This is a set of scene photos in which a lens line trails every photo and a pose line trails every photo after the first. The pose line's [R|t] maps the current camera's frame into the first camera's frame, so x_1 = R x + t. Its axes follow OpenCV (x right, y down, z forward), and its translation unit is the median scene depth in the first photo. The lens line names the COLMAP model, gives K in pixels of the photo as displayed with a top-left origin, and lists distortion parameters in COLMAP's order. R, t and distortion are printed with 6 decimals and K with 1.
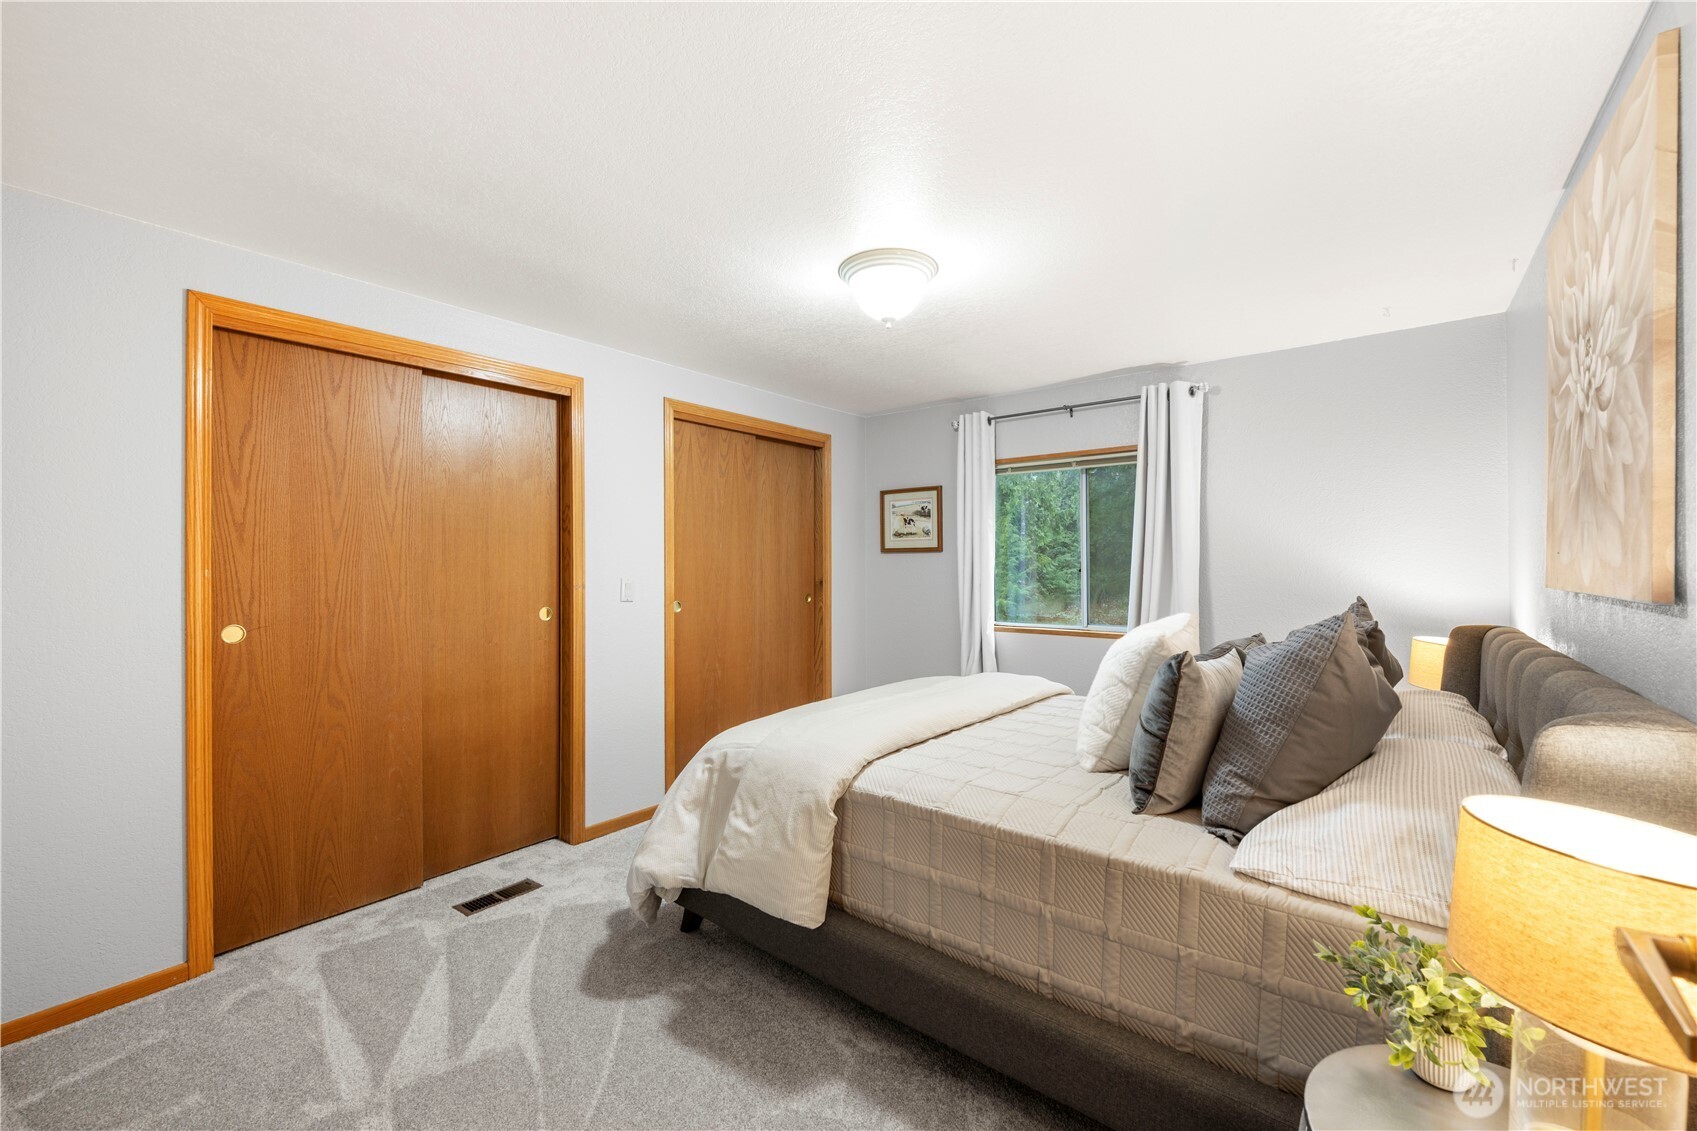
lens RADIAL K [[660.4, 0, 852.7], [0, 660.4, 568.6], [0, 0, 1]] dist [-0.000663, 0.000252]
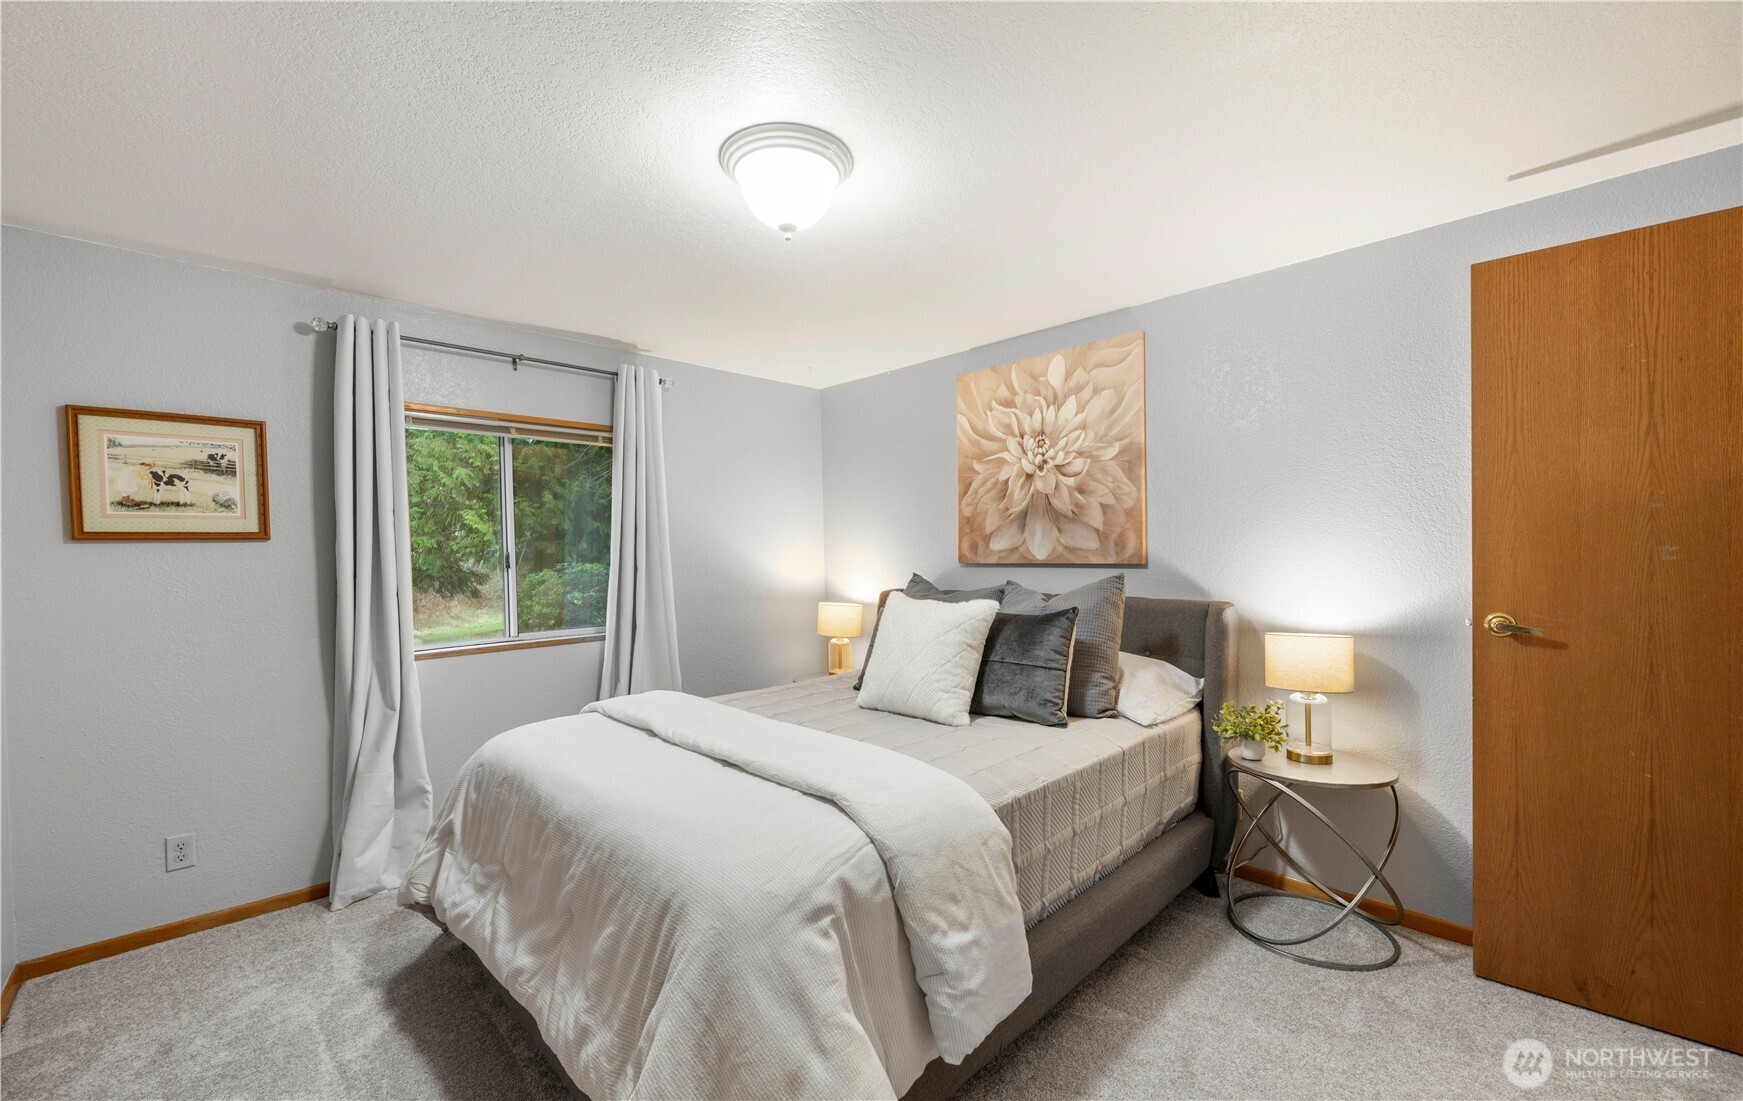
lens RADIAL K [[682.9, 0, 868.9], [0, 682.9, 561.4], [0, 0, 1]] dist [0.001088, 0.000085]
pose [[0.144086, -0.020714, 0.989348, -0.361648], [0.024257, 0.999554, 0.017395, -0.005347], [-0.989268, 0.021492, 0.144525, 0.409300]]
